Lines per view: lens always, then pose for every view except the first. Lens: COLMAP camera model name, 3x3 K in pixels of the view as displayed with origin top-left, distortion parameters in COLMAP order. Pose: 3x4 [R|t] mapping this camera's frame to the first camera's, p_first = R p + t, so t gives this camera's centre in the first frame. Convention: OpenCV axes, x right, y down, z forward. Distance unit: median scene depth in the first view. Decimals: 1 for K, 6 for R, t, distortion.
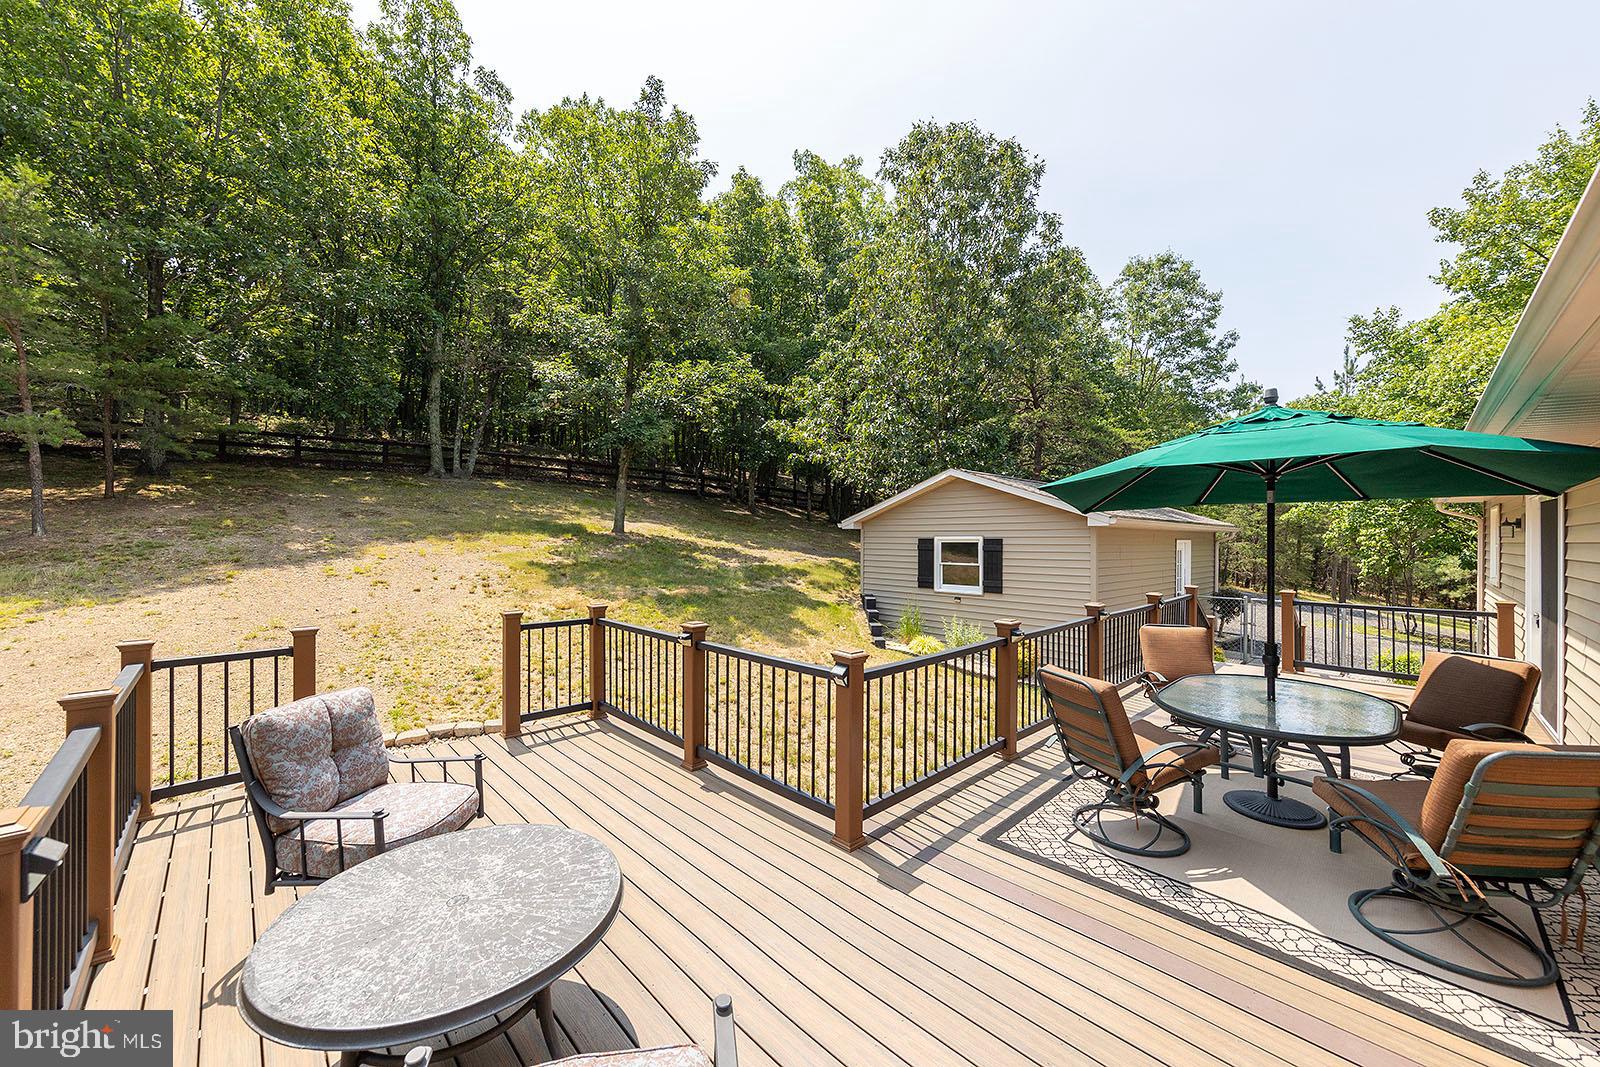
lens RADIAL K [[572.5, 0, 750.8], [0, 572.5, 538.4], [0, 0, 1]] dist [0.009416, 0.000159]
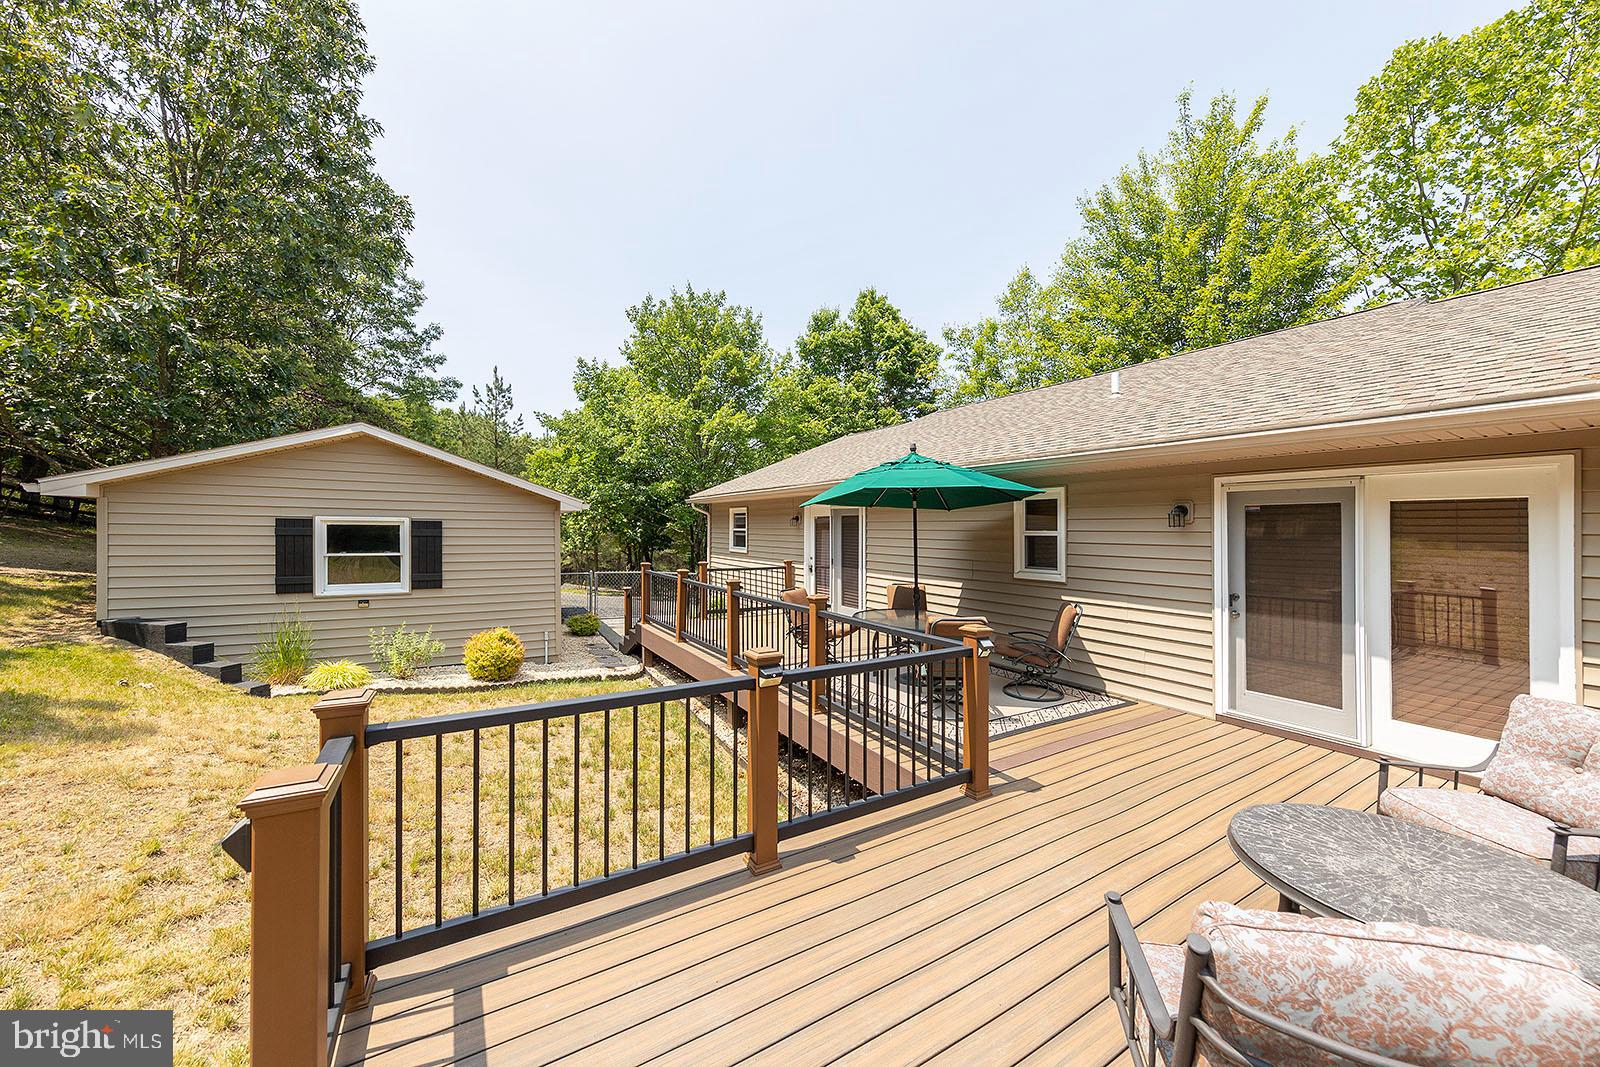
lens RADIAL K [[572.5, 0, 834.2], [0, 572.5, 525.5], [0, 0, 1]] dist [0.009416, 0.000159]
pose [[0.169213, 0.004180, 0.985571, -0.252208], [-0.016352, 0.999865, -0.001433, -0.001163], [-0.985444, -0.015874, 0.169258, 0.269482]]
